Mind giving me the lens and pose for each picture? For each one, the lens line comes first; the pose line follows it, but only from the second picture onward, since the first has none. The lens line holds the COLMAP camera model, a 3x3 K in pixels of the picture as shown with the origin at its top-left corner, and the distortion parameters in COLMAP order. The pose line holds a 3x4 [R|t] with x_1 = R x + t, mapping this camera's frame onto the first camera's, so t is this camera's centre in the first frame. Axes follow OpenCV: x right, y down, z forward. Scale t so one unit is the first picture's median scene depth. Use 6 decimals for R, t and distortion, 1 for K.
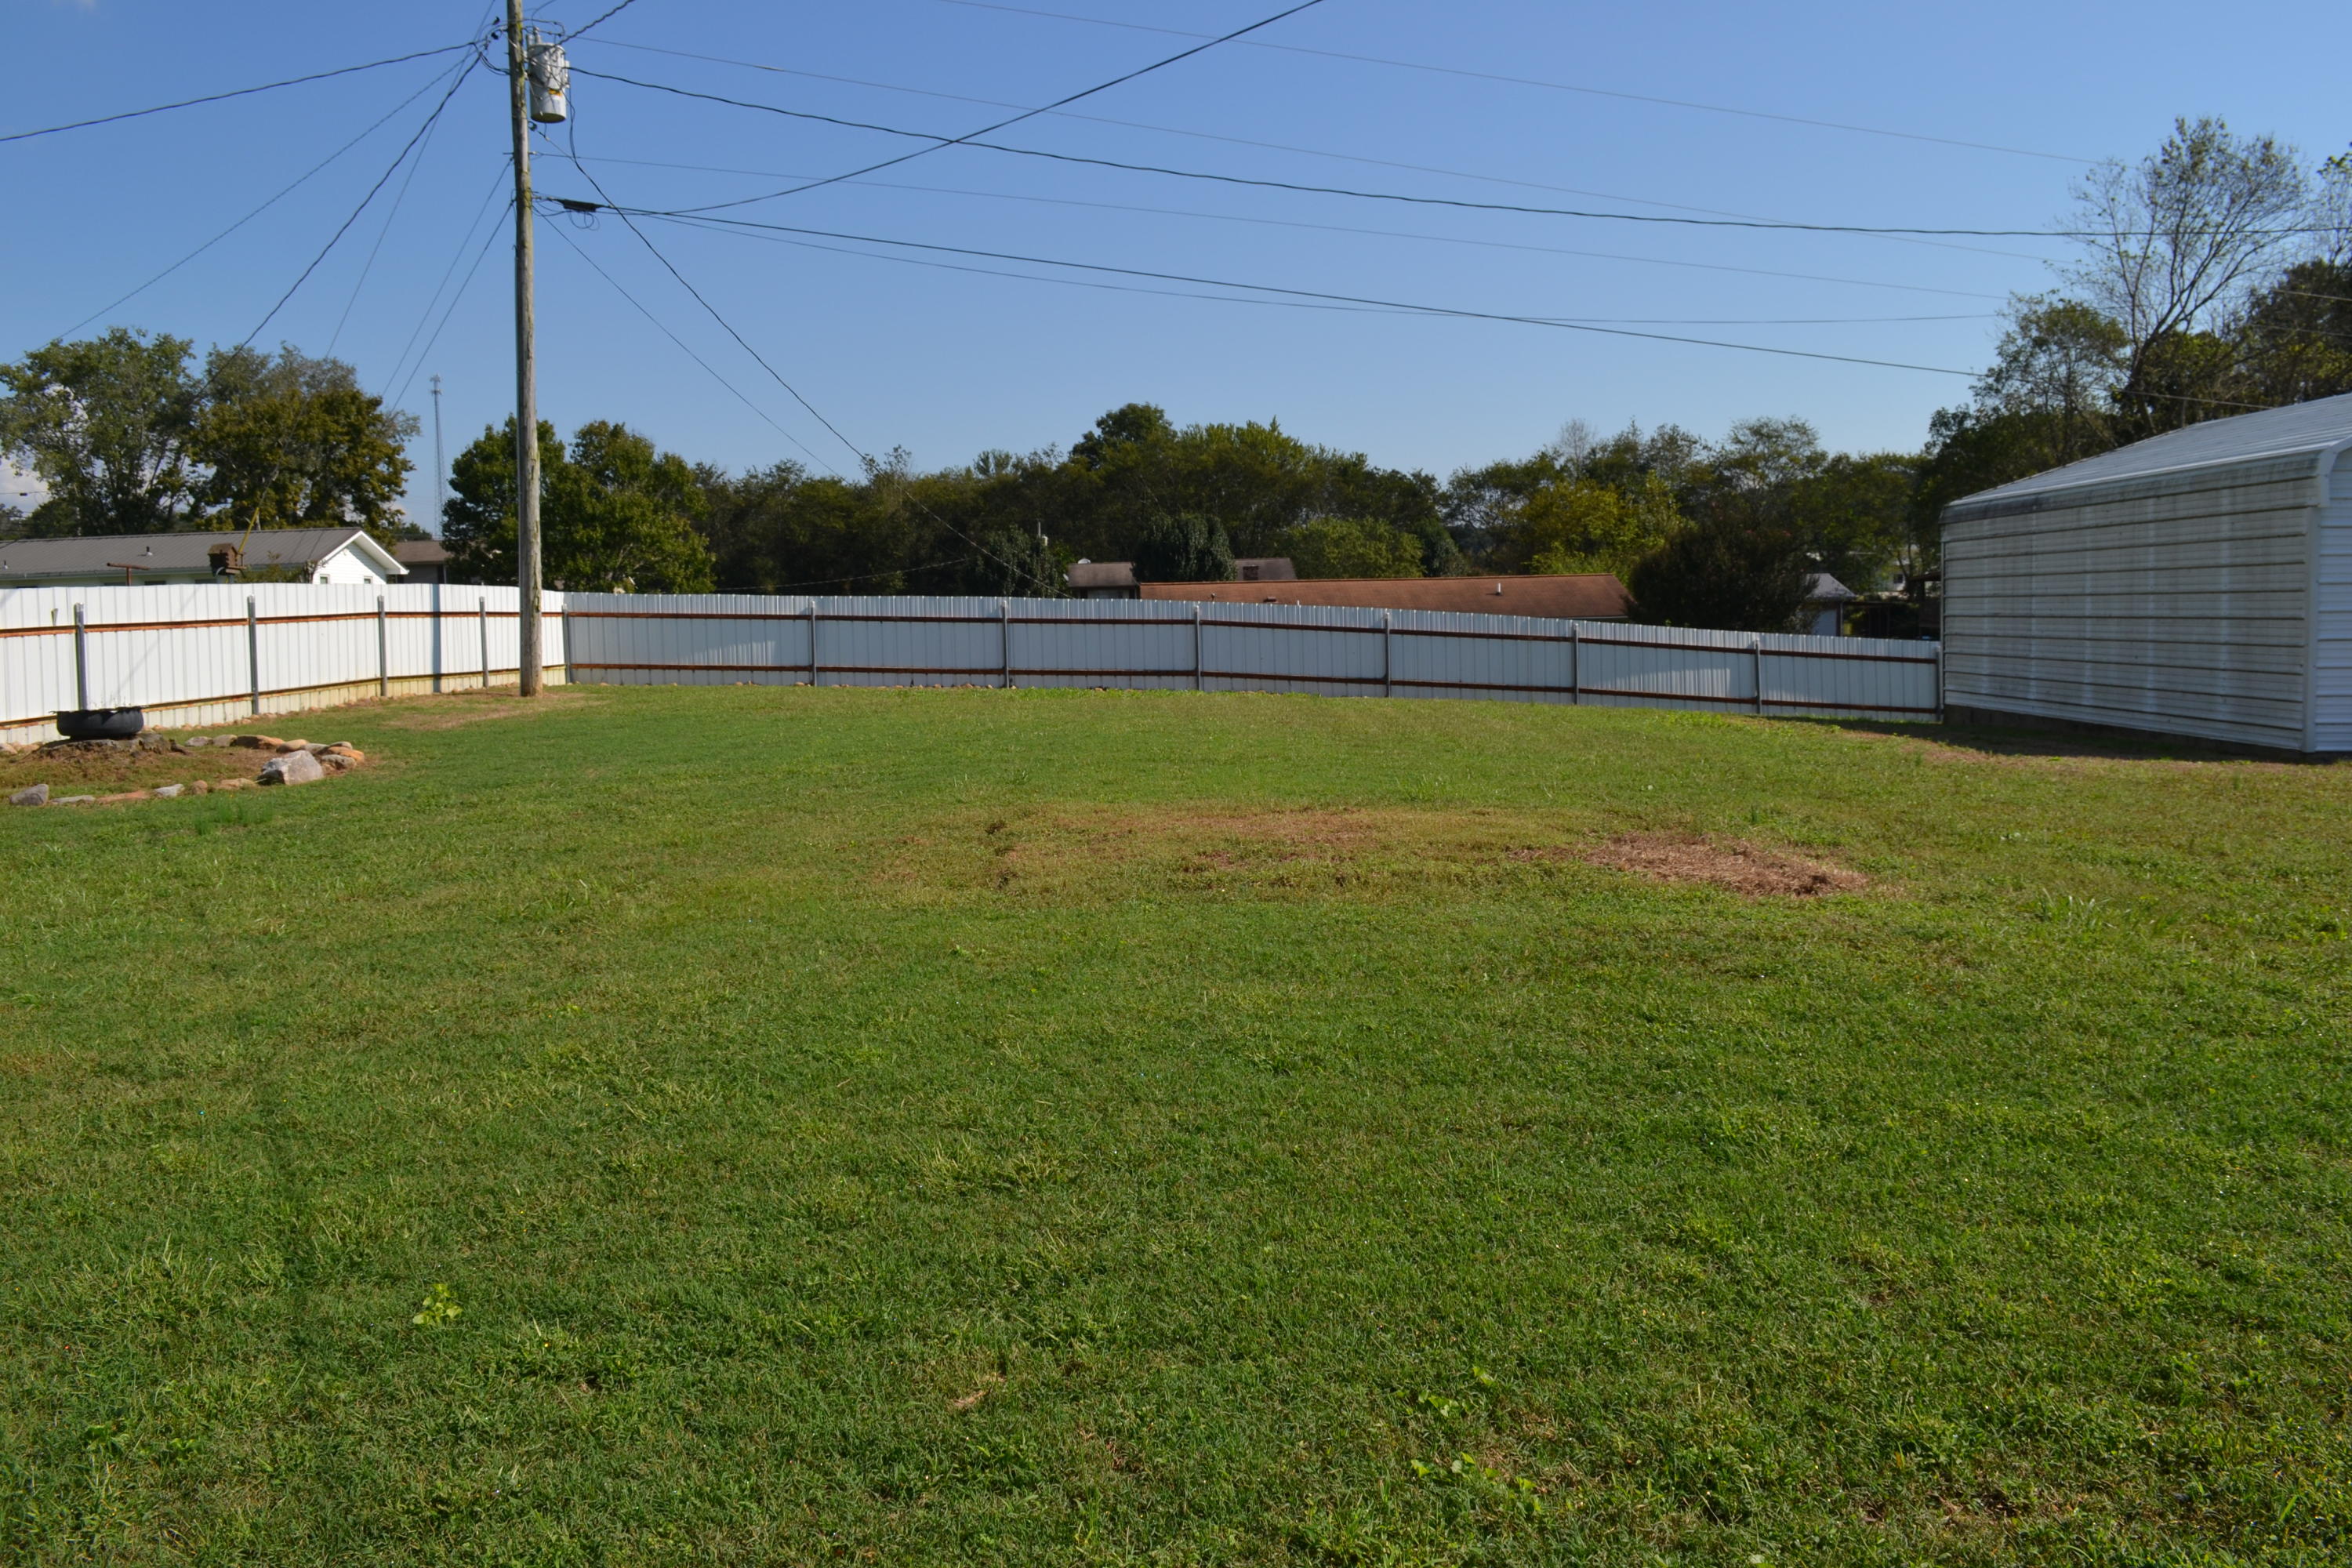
lens RADIAL K [[1888.4, 0, 1189.0], [0, 1888.4, 771.3], [0, 0, 1]] dist [-0.053611, 0.004624]
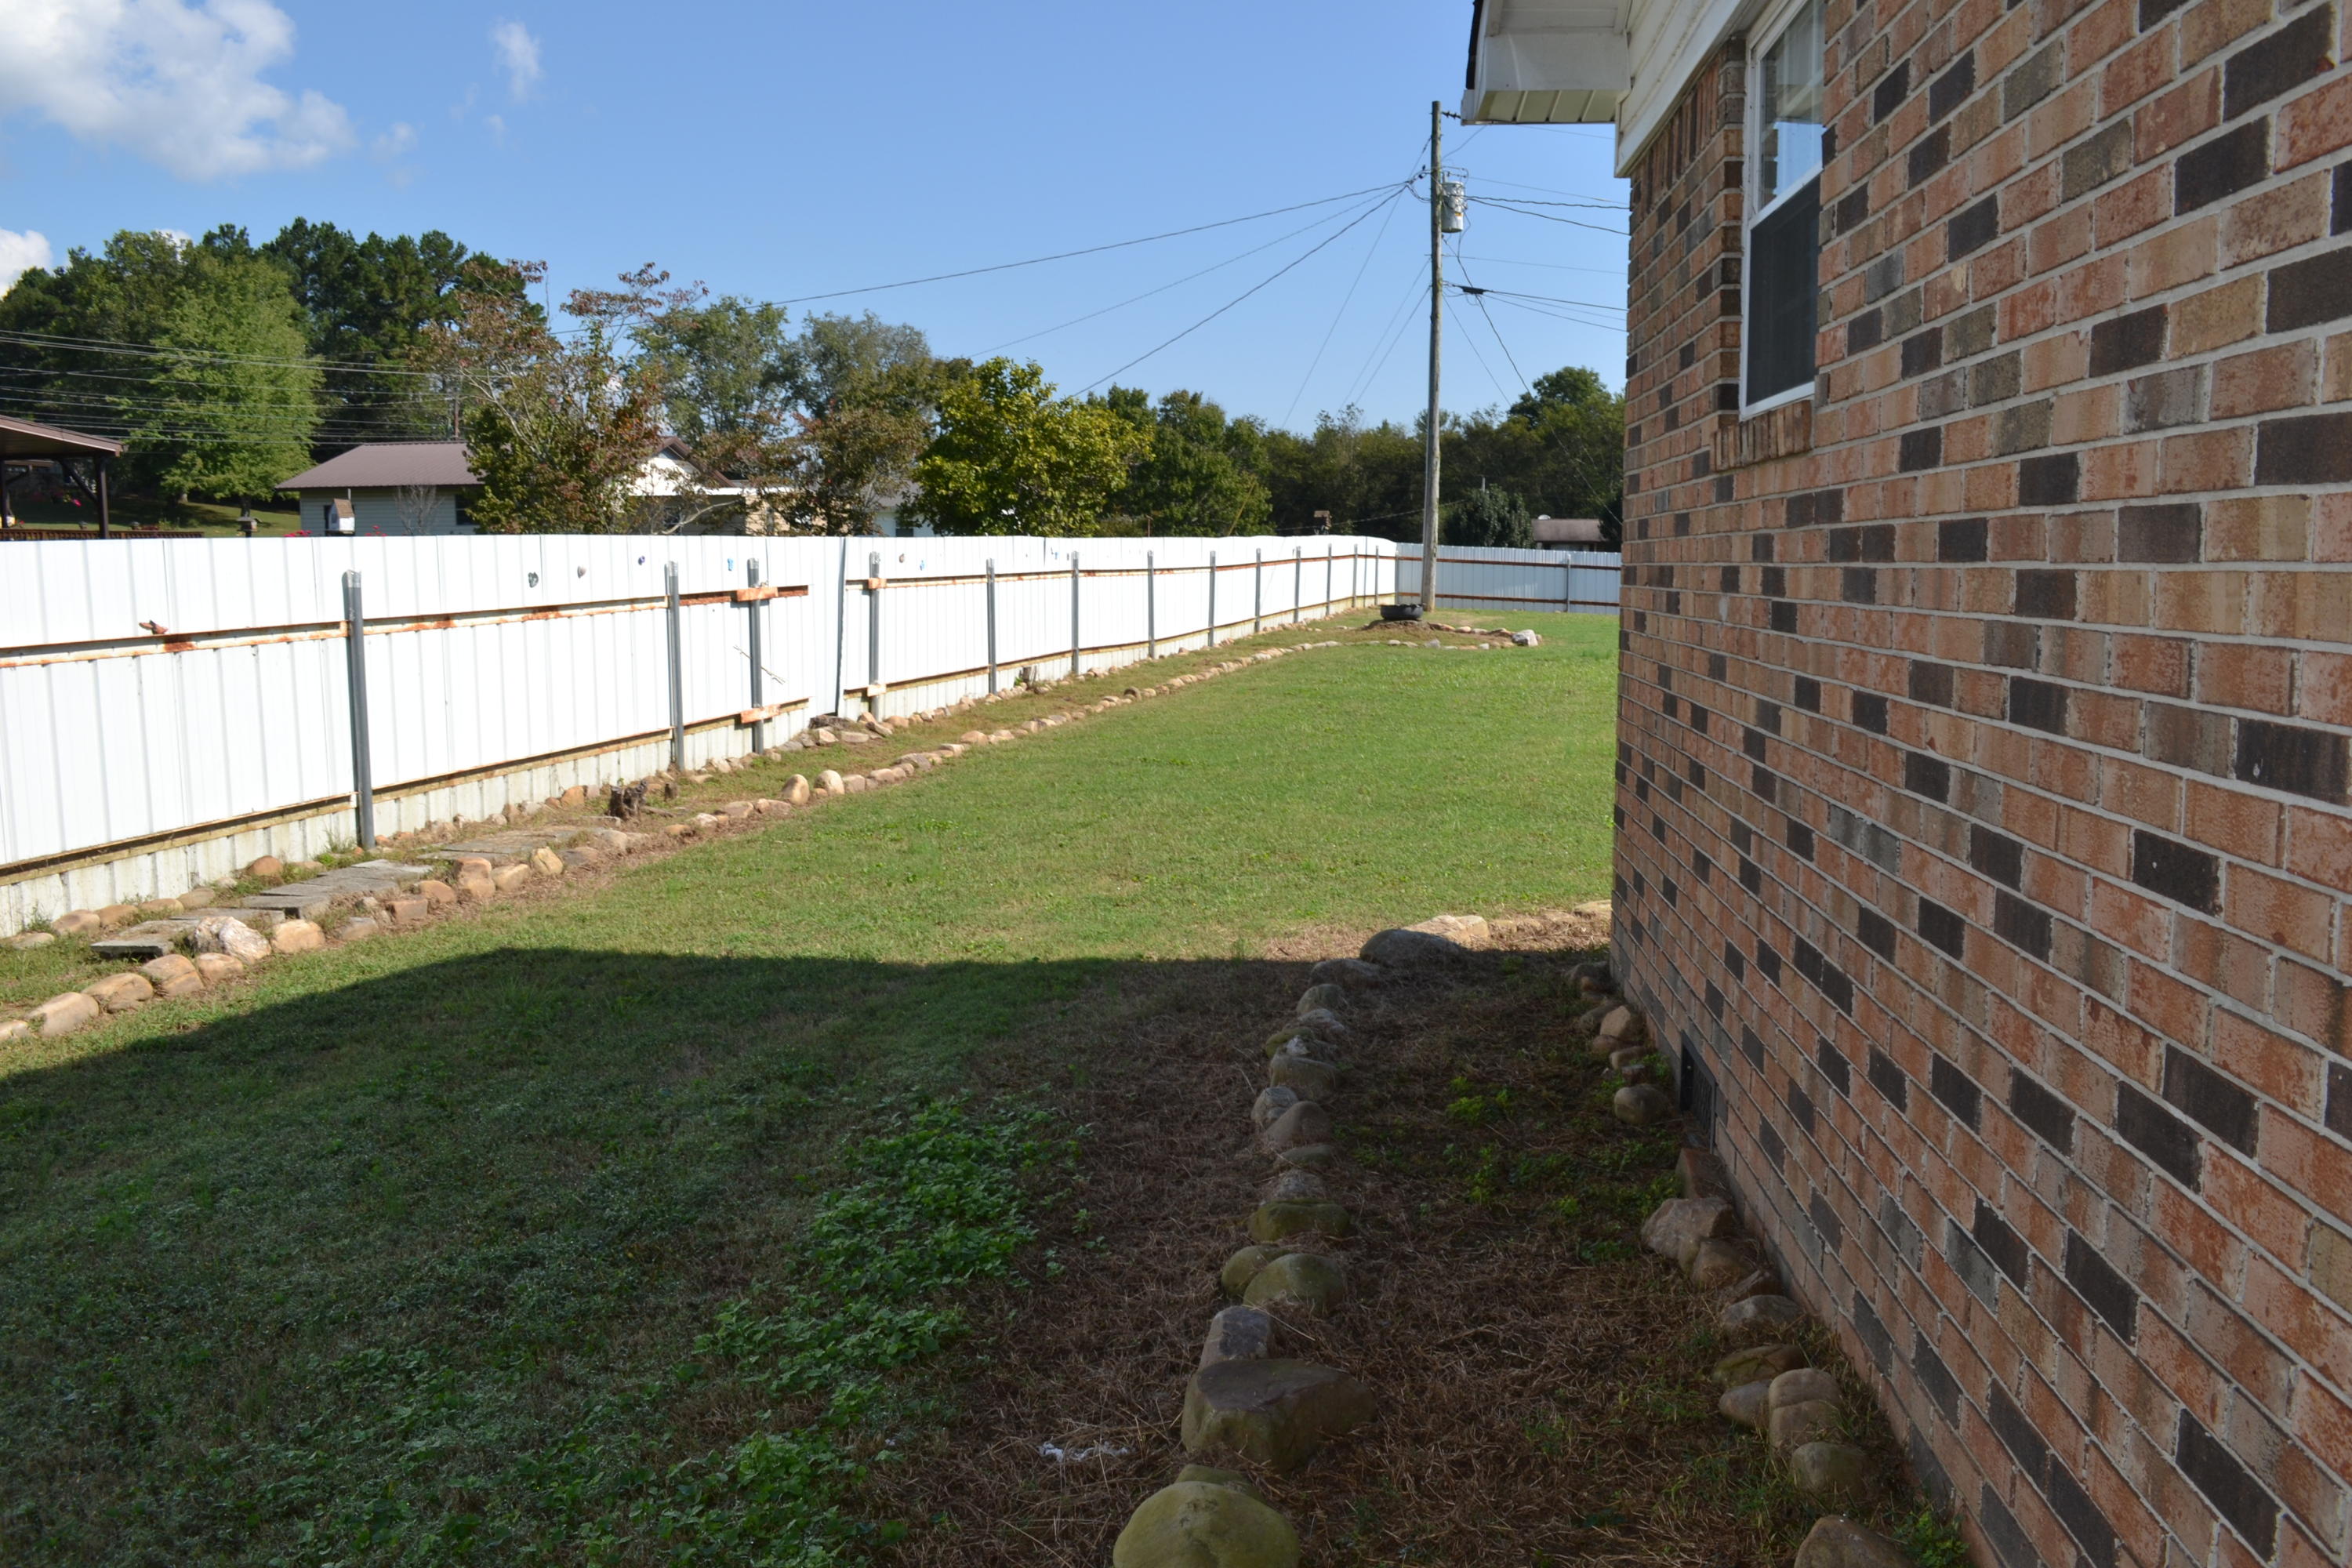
lens RADIAL K [[1888.4, 0, 1174.7], [0, 1888.4, 794.0], [0, 0, 1]] dist [-0.053611, 0.004624]
pose [[0.981433, 0.052055, -0.184606, -0.064379], [-0.044629, 0.998027, 0.044158, 0.012231], [0.186540, -0.035100, 0.981820, -0.138089]]
